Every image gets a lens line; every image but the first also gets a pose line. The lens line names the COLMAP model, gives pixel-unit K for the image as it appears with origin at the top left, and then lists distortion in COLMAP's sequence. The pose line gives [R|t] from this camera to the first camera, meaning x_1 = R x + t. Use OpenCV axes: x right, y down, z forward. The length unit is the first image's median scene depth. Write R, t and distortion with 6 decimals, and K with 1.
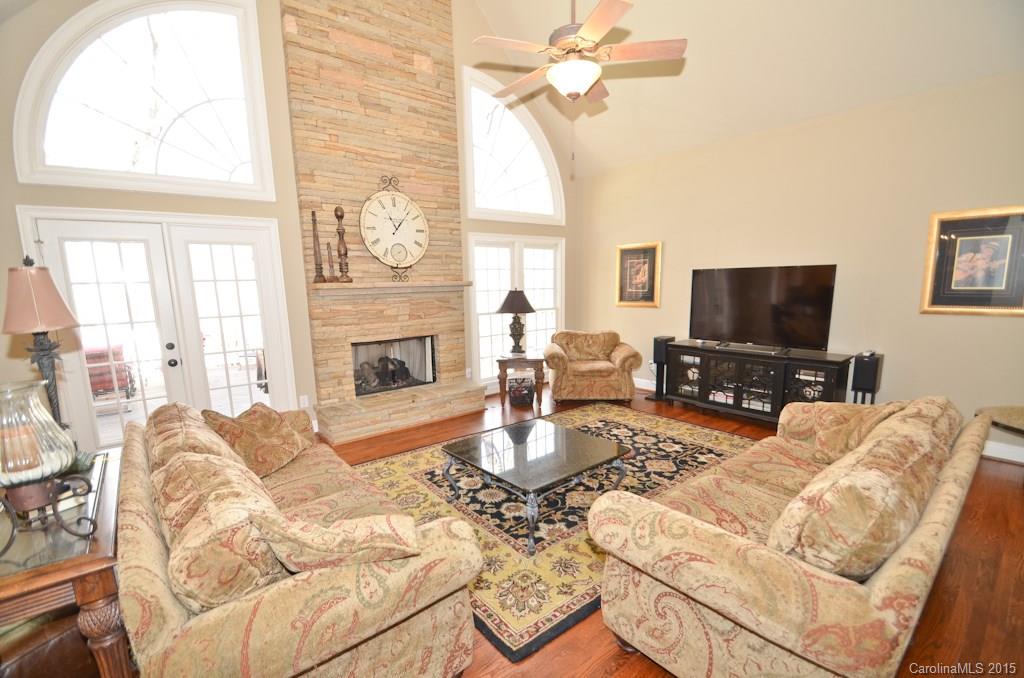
lens RADIAL K [[453.4, 0, 505.0], [0, 453.4, 360.0], [0, 0, 1]] dist [0.018850, -0.022991]
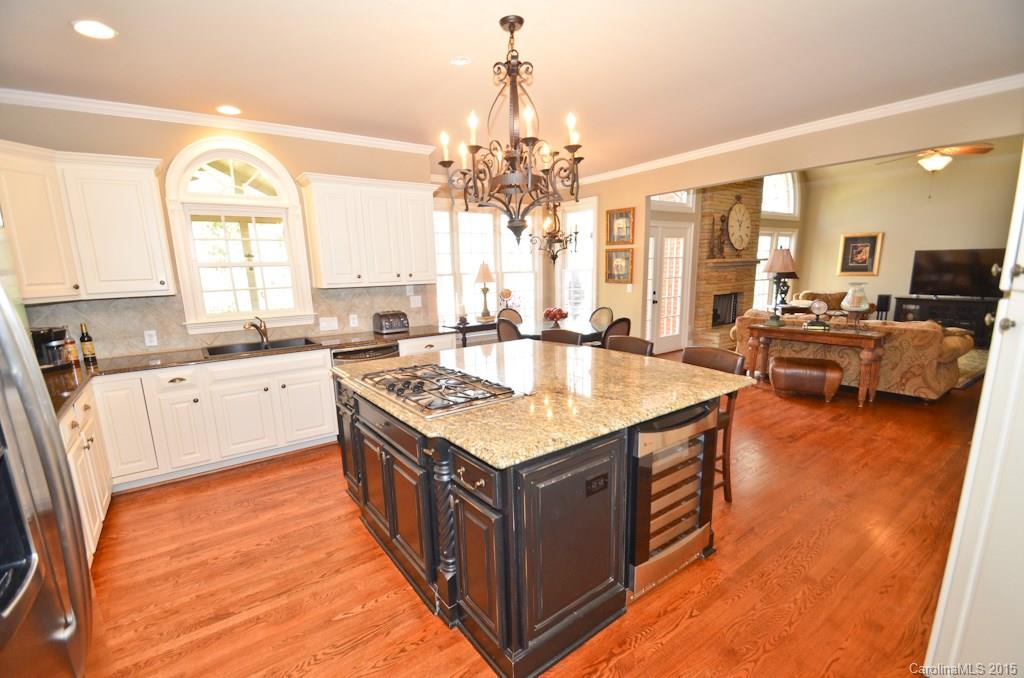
lens RADIAL K [[453.4, 0, 505.0], [0, 453.4, 360.0], [0, 0, 1]] dist [0.018850, -0.022991]
pose [[0.998072, 0.008362, -0.061502, -0.995885], [-0.006417, 0.999475, 0.031758, 0.154563], [0.061736, -0.031302, 0.997602, -0.739065]]
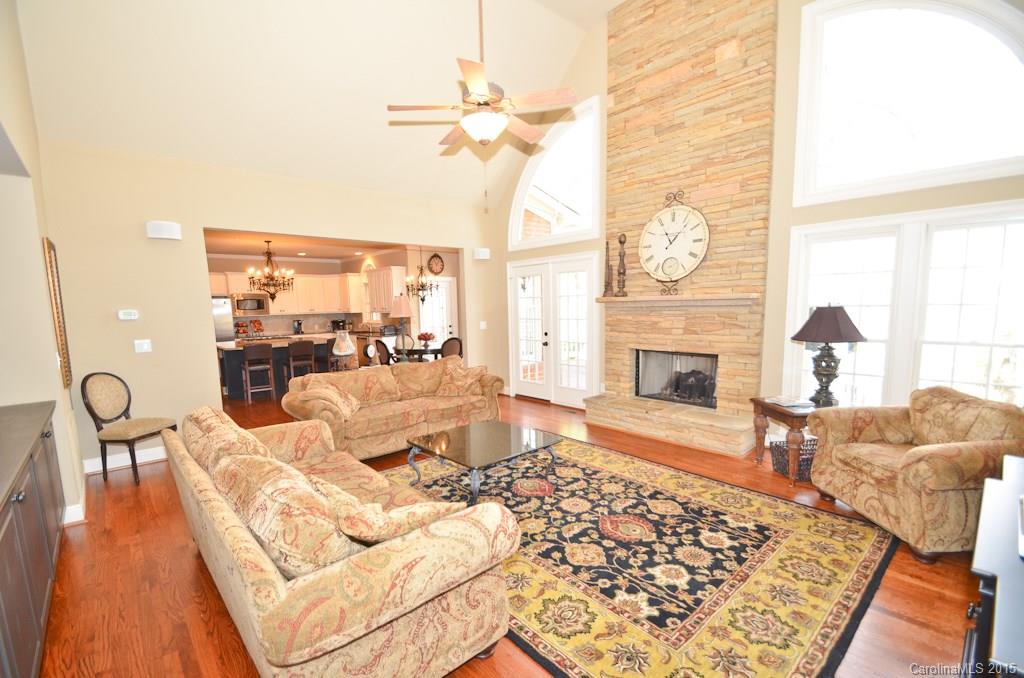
lens RADIAL K [[453.4, 0, 505.0], [0, 453.4, 360.0], [0, 0, 1]] dist [0.018850, -0.022991]
pose [[0.038462, 0.142333, -0.989071, 0.784116], [-0.148979, 0.979558, 0.135171, -0.115697], [0.988092, 0.142152, 0.058880, 0.613369]]
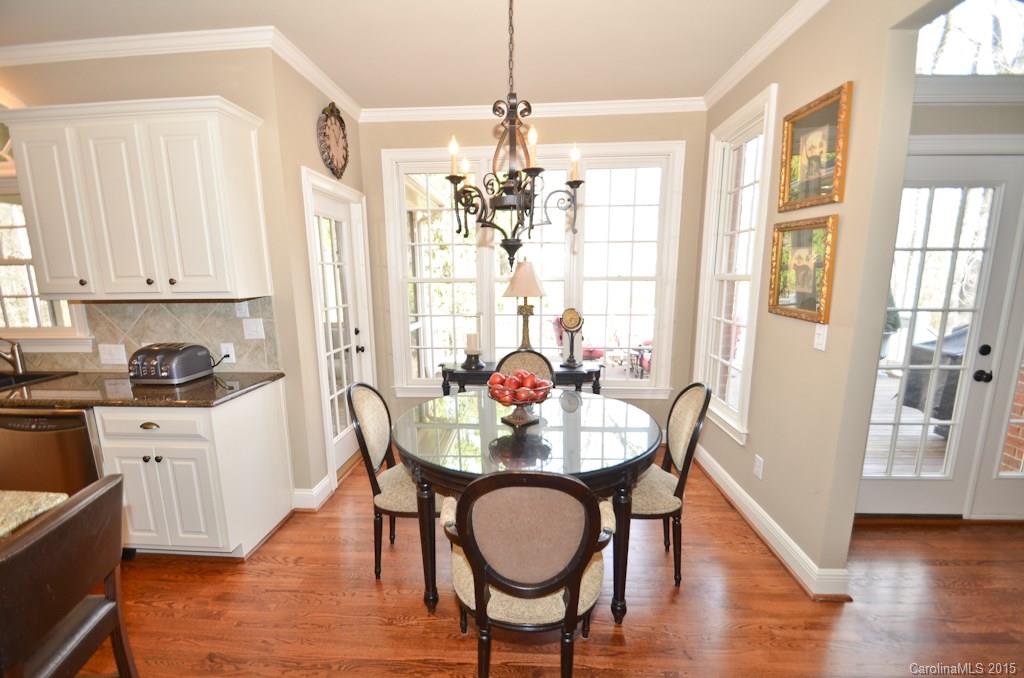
lens RADIAL K [[453.4, 0, 505.0], [0, 453.4, 360.0], [0, 0, 1]] dist [0.018850, -0.022991]
pose [[0.732641, 0.142987, -0.665426, -0.652867], [-0.122459, 0.989421, 0.077778, 0.014143], [0.669508, 0.024504, 0.742400, 0.055809]]
